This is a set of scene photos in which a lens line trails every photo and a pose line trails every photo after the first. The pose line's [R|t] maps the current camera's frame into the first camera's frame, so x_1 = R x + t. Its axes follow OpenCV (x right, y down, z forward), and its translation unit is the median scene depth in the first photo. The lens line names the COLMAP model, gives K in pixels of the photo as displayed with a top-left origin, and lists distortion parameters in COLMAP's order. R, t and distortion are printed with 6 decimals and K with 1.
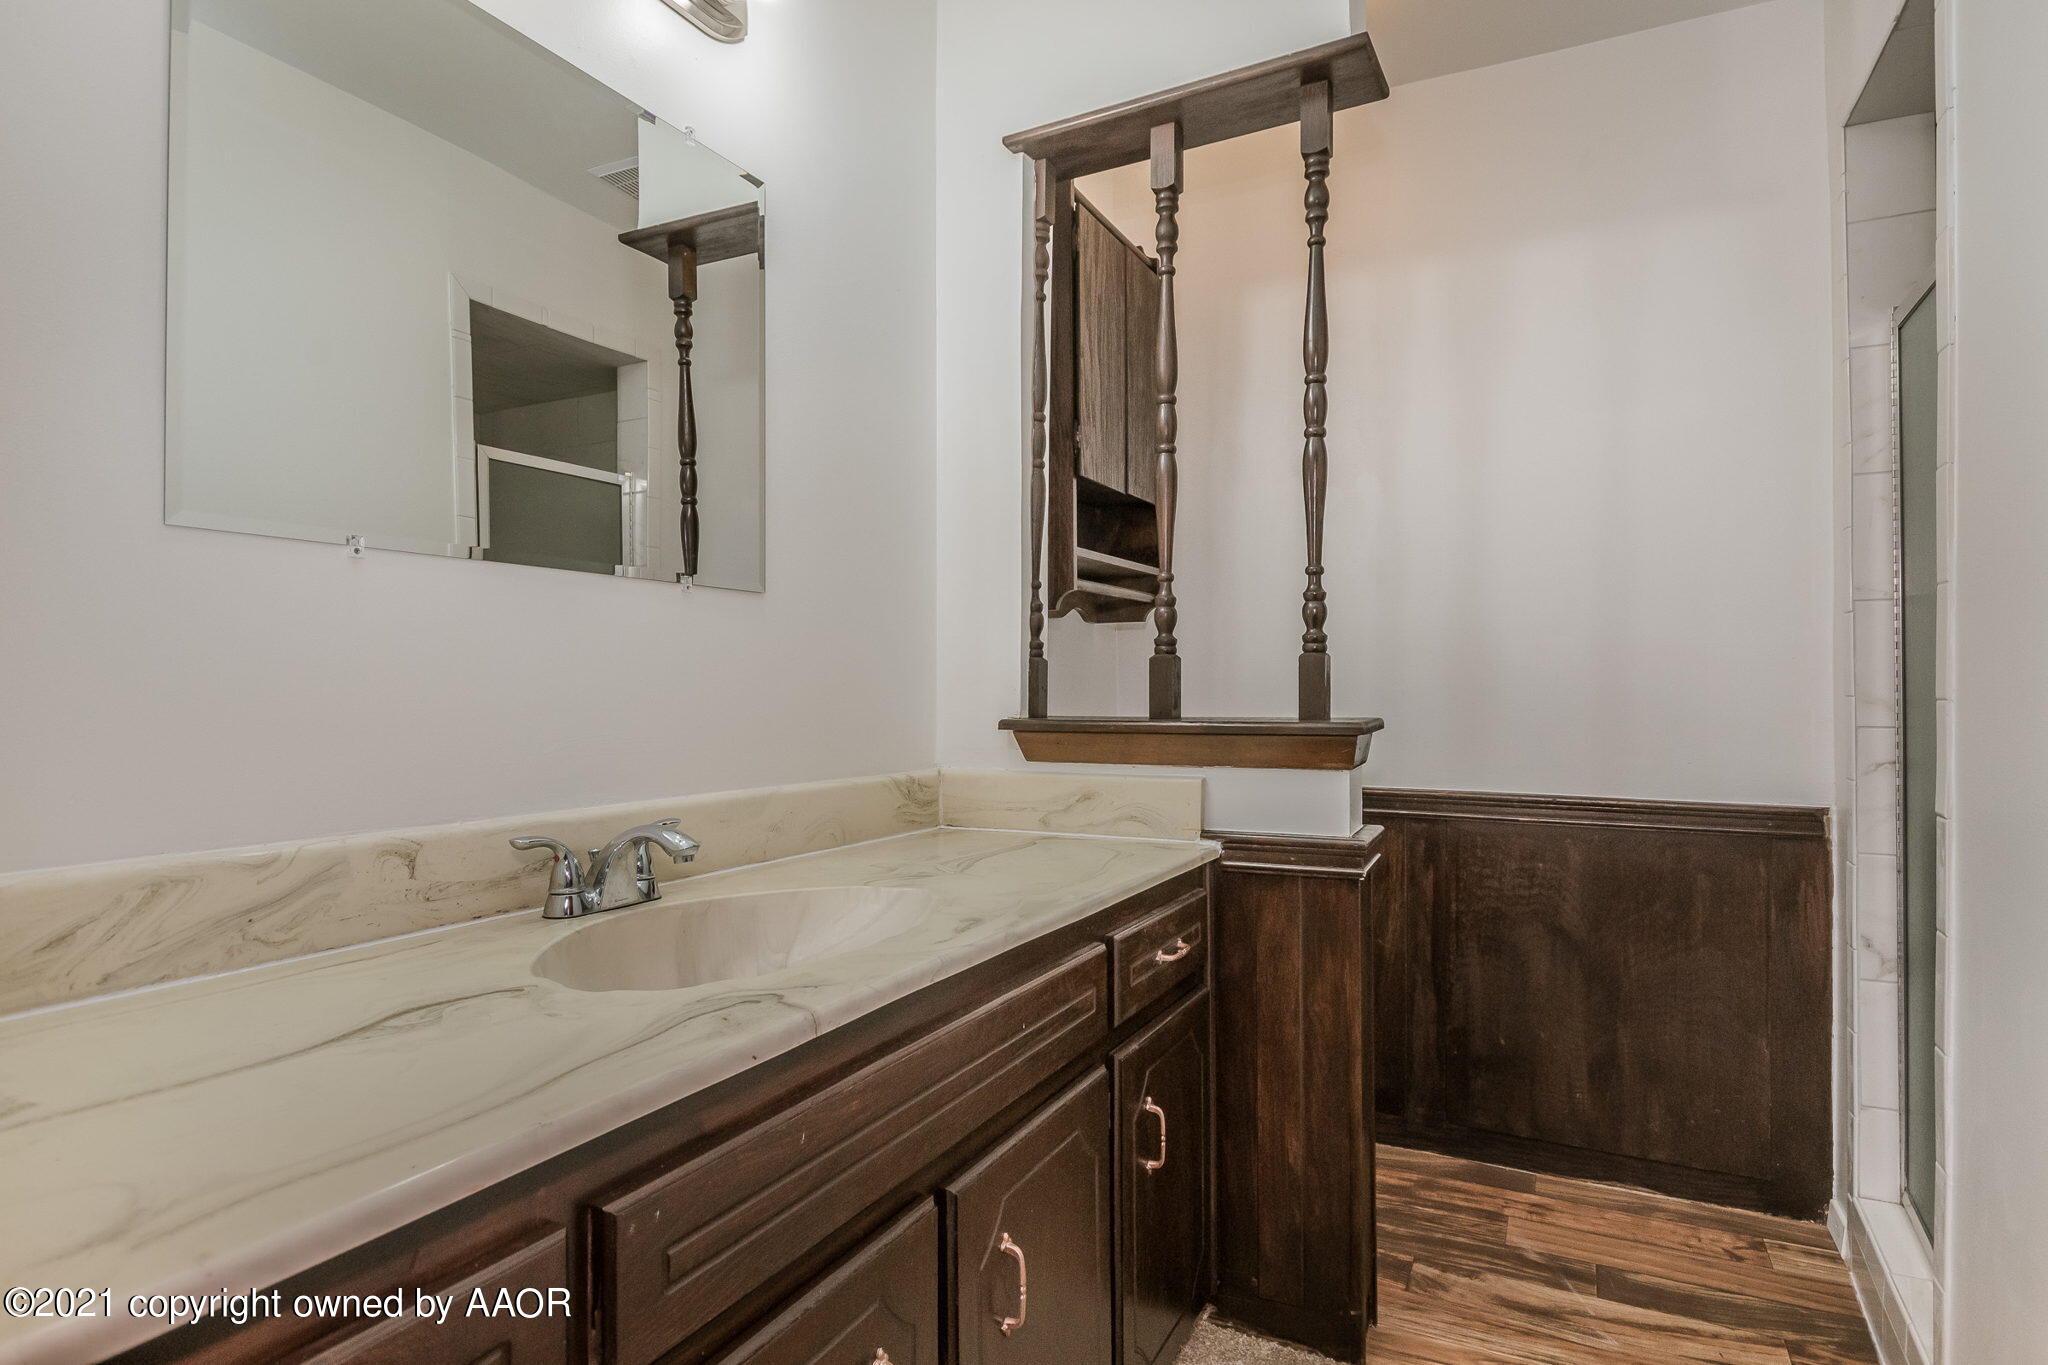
lens RADIAL K [[1079.4, 0, 1022.9], [0, 1079.4, 689.7], [0, 0, 1]] dist [0.004663, -0.002209]
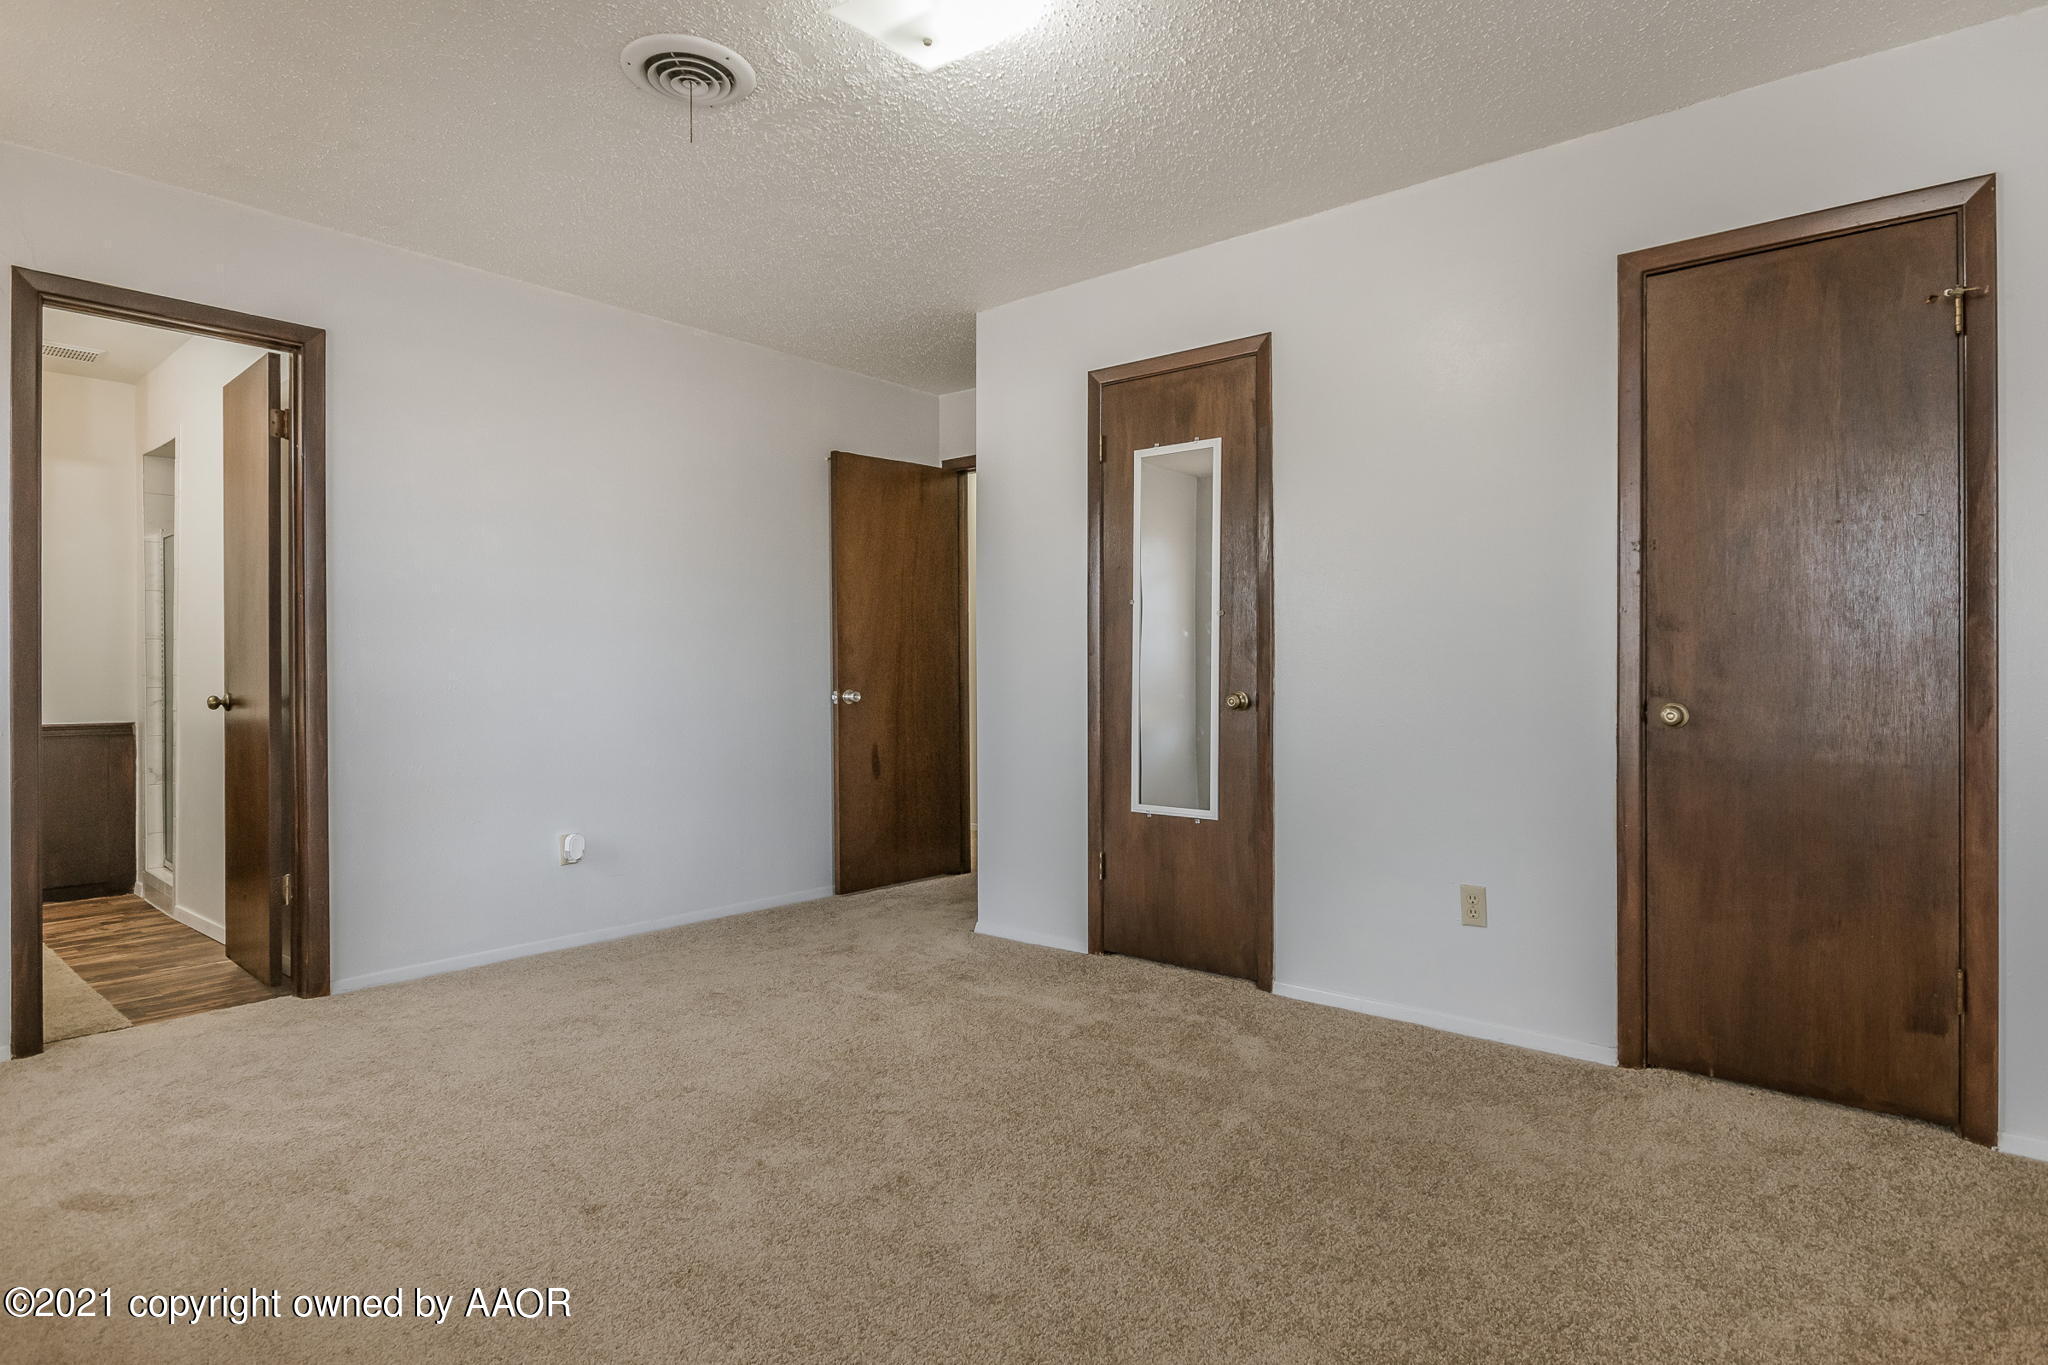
lens RADIAL K [[1079.4, 0, 1018.8], [0, 1079.4, 681.2], [0, 0, 1]] dist [0.004663, -0.002209]
pose [[0.220651, -0.001799, 0.975351, -1.319374], [-0.001535, 0.999996, 0.002191, 0.006989], [-0.975352, -0.001981, 0.220647, -1.638944]]
